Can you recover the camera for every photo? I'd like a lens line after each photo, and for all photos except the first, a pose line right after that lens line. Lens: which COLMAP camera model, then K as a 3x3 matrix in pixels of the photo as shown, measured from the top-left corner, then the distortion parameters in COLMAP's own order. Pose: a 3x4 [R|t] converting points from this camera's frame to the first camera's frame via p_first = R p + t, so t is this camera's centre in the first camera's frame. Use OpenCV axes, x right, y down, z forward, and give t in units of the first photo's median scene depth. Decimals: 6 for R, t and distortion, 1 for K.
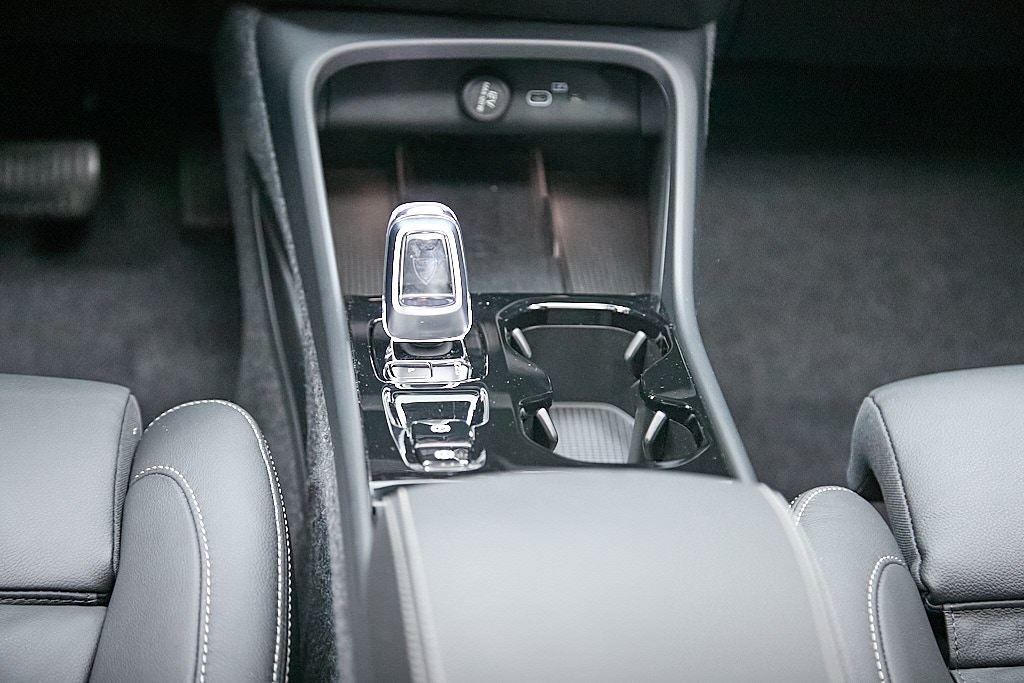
lens RADIAL K [[2093.1, 0, 513.4], [0, 2093.1, 346.6], [0, 0, 1]] dist [-0.043128, 0.000000]
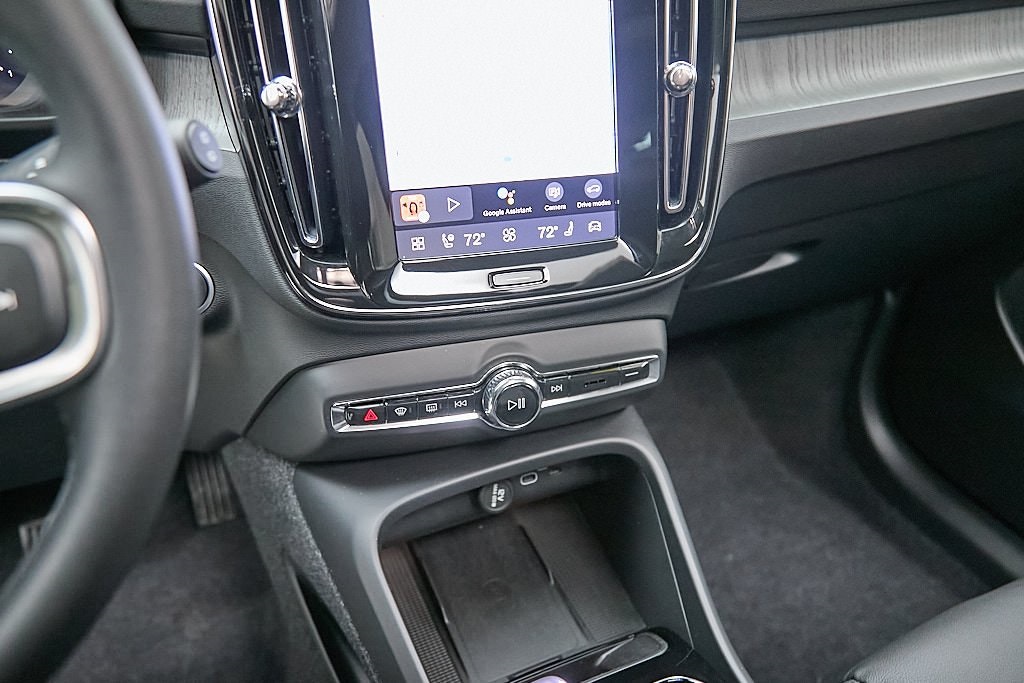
lens RADIAL K [[818.2, 0, 511.8], [0, 818.2, 343.8], [0, 0, 1]] dist [0.087462, -0.025714]
pose [[0.939600, -0.202863, 0.275677, -0.121736], [0.197964, 0.979139, 0.045795, -0.229136], [-0.279216, 0.011545, 0.960159, 0.528132]]
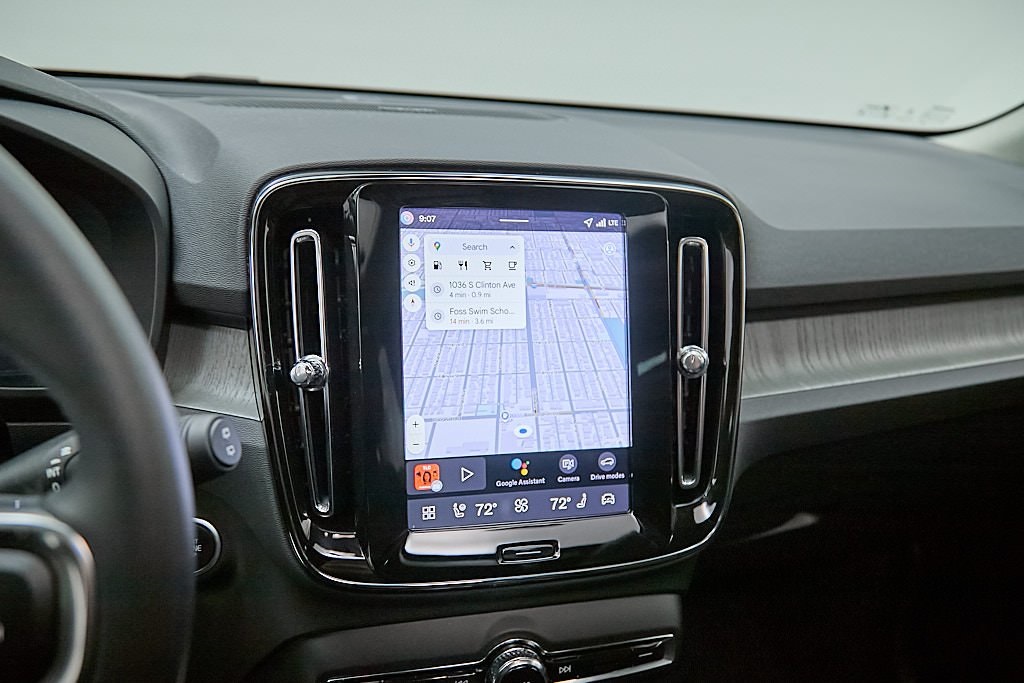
lens RADIAL K [[818.2, 0, 517.3], [0, 818.2, 349.2], [0, 0, 1]] dist [0.087462, -0.025714]
pose [[0.953254, -0.094014, 0.287171, -0.110994], [0.150295, 0.971989, -0.180689, -0.265687], [-0.262140, 0.215403, 0.940683, 0.520623]]
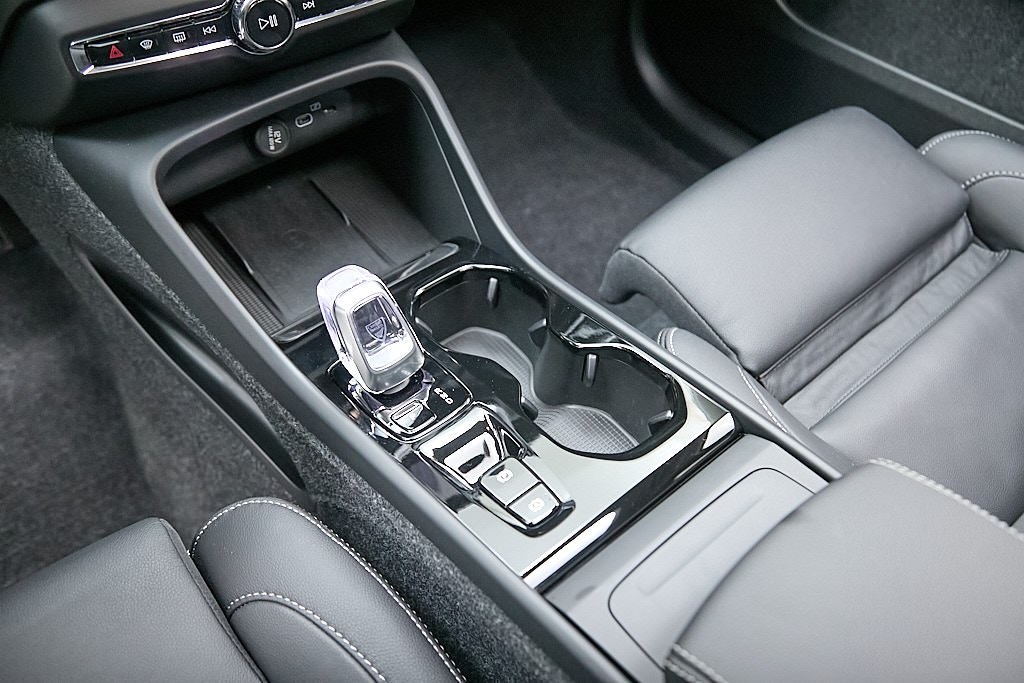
lens RADIAL K [[857.4, 0, 510.3], [0, 857.4, 343.5], [0, 0, 1]] dist [-0.057698, 0.051447]
pose [[0.816817, -0.447538, 0.364033, -0.137279], [0.303697, 0.870082, 0.388234, -0.166917], [-0.490488, -0.206560, 0.846613, 0.479821]]
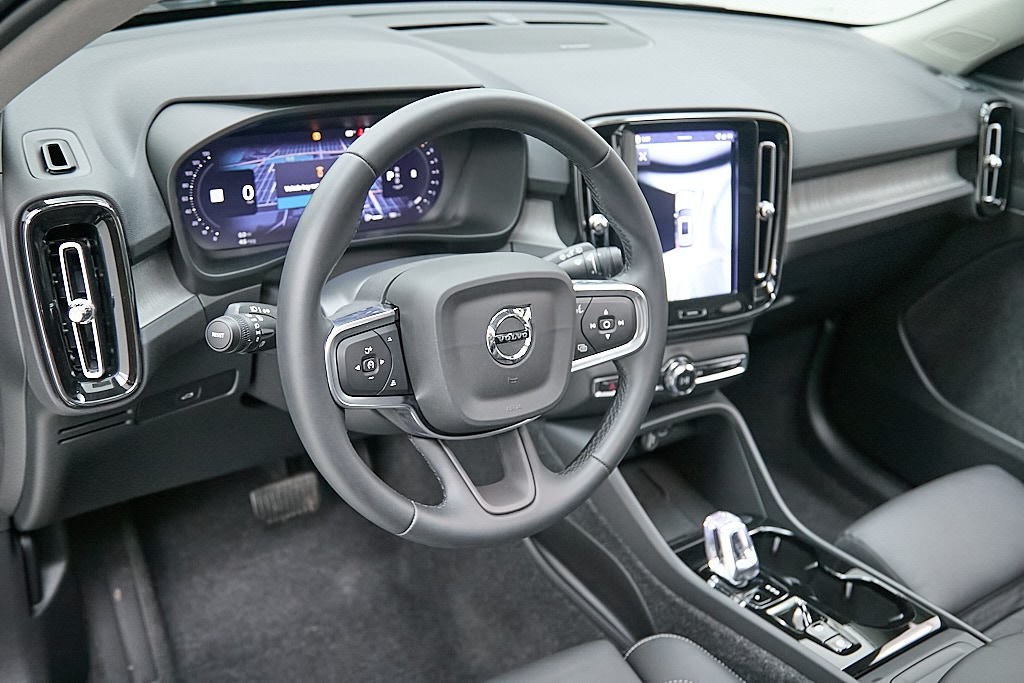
lens RADIAL K [[1042.8, 0, 503.0], [0, 1042.8, 343.1], [0, 0, 1]] dist [0.019470, 0.000000]
pose [[0.869712, -0.193960, 0.453850, -0.606248], [0.195932, 0.979665, 0.043210, -0.290788], [-0.453002, 0.051344, 0.890030, 0.122595]]
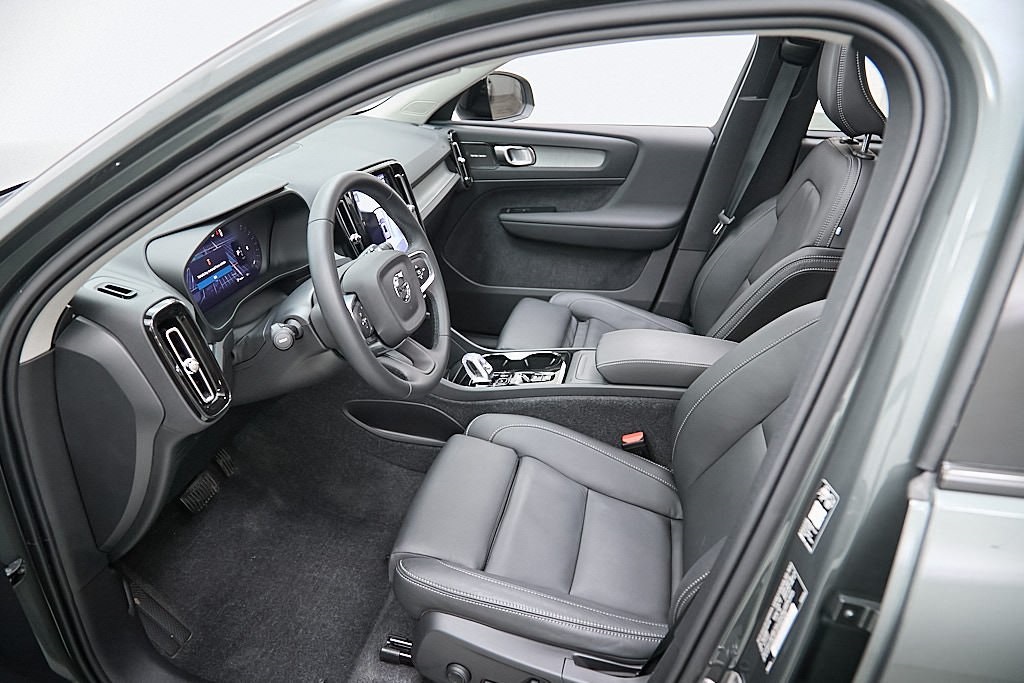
lens RADIAL K [[696.6, 0, 515.0], [0, 696.6, 341.6], [0, 0, 1]] dist [-0.007534, -0.005968]
pose [[0.300910, -0.479025, 0.824614, -1.032834], [0.514010, 0.809806, 0.282855, -0.389139], [-0.803272, 0.338746, 0.489903, 0.191392]]
